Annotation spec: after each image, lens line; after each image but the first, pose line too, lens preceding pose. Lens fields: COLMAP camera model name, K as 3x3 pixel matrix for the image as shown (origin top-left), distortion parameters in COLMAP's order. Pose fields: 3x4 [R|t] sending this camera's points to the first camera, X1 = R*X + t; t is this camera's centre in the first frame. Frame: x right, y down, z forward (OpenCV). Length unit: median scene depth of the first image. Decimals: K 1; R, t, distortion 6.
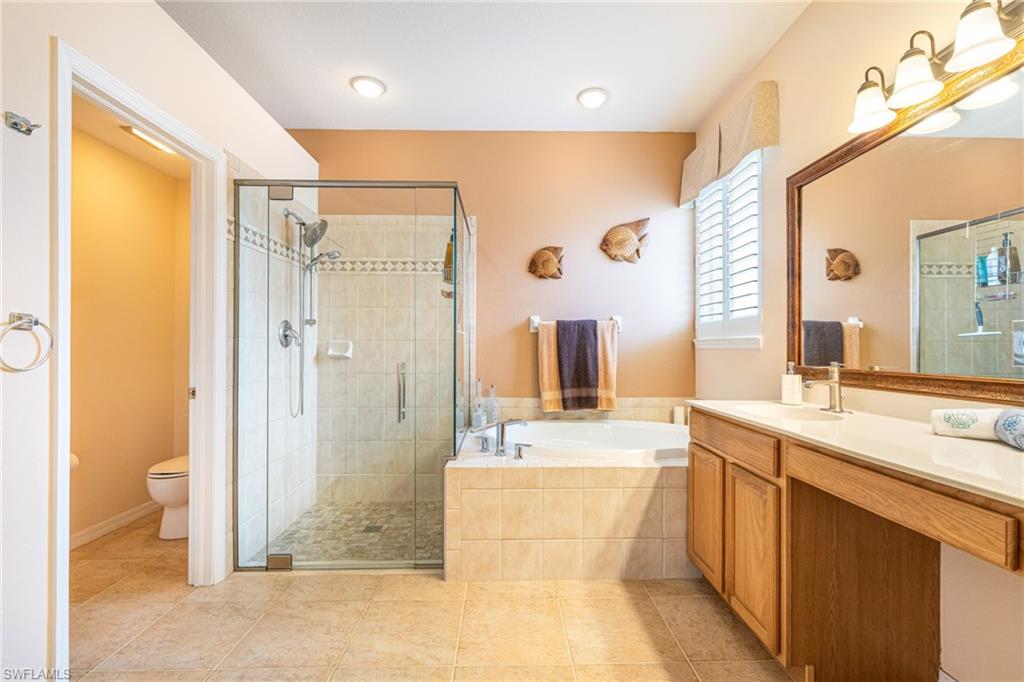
lens RADIAL K [[446.8, 0, 510.7], [0, 446.8, 342.9], [0, 0, 1]] dist [0.001455, -0.000503]
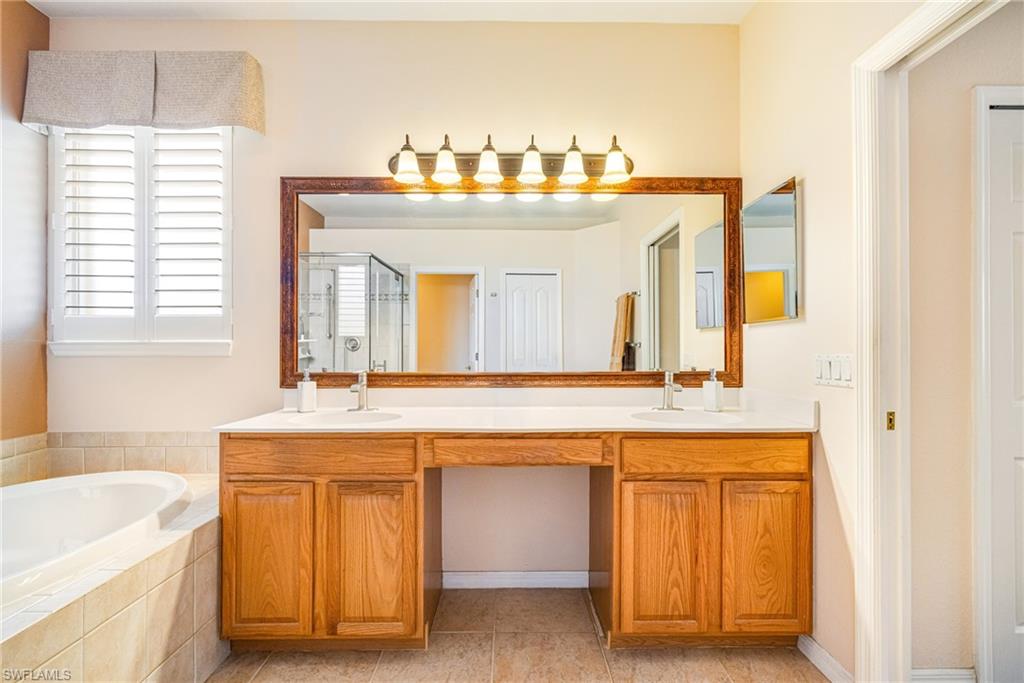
lens RADIAL K [[446.8, 0, 513.2], [0, 446.8, 347.8], [0, 0, 1]] dist [0.001455, -0.000503]
pose [[0.006528, 0.001493, 0.999978, -0.345376], [-0.009253, 0.999956, -0.001432, -0.007019], [-0.999936, -0.009243, 0.006541, 0.510656]]
